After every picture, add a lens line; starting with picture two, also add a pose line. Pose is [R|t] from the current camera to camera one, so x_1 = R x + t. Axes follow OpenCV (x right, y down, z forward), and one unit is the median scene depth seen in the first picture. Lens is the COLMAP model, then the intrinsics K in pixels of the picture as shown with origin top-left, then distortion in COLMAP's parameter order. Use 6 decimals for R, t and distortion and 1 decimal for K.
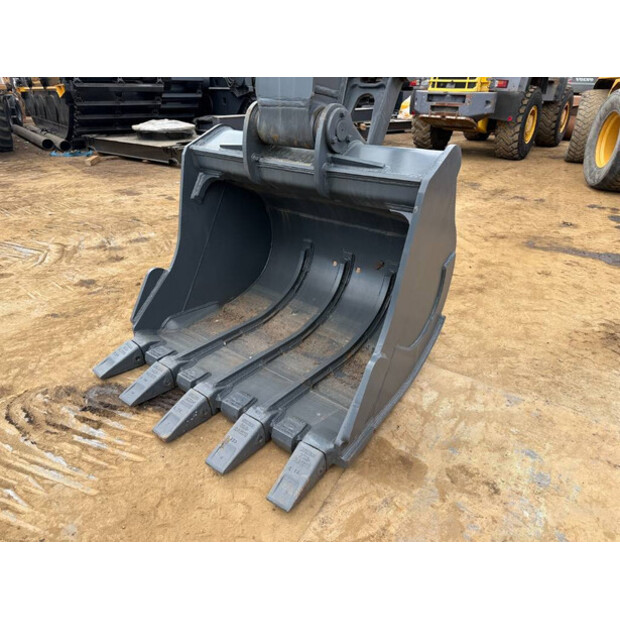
lens RADIAL K [[442.4, 0, 310.0], [0, 442.4, 310.0], [0, 0, 1]] dist [0.001417, -0.004297]
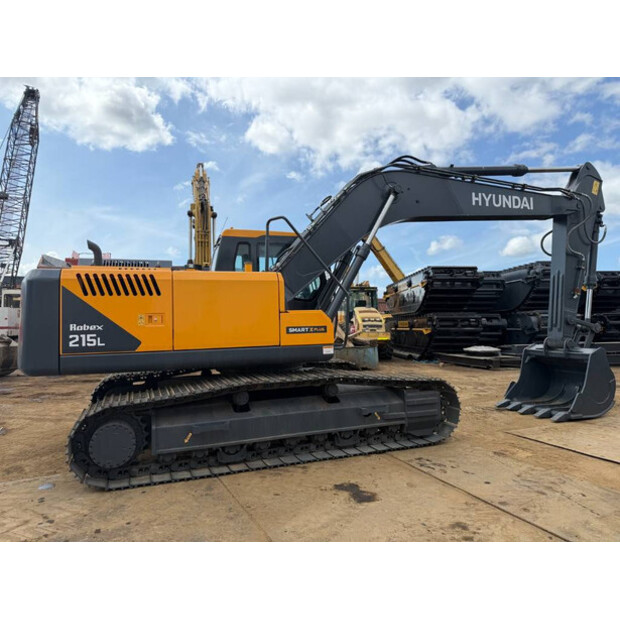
lens RADIAL K [[425.1, 0, 311.2], [0, 425.1, 313.2], [0, 0, 1]] dist [0.030073, -0.040441]
pose [[0.830356, -0.024087, -0.556712, 0.060351], [-0.242364, 0.884006, -0.399742, 0.322508], [0.501766, 0.466855, 0.728202, -0.691258]]
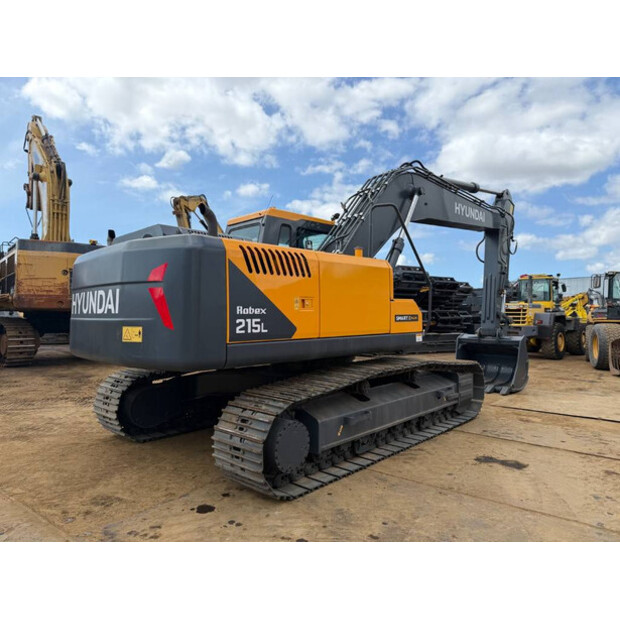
lens RADIAL K [[425.1, 0, 311.2], [0, 425.1, 313.2], [0, 0, 1]] dist [0.030073, -0.040441]
pose [[0.990182, 0.000363, -0.139781, -0.304020], [-0.065072, 0.886228, -0.458657, 0.387607], [0.123712, 0.463250, 0.877551, -0.803127]]
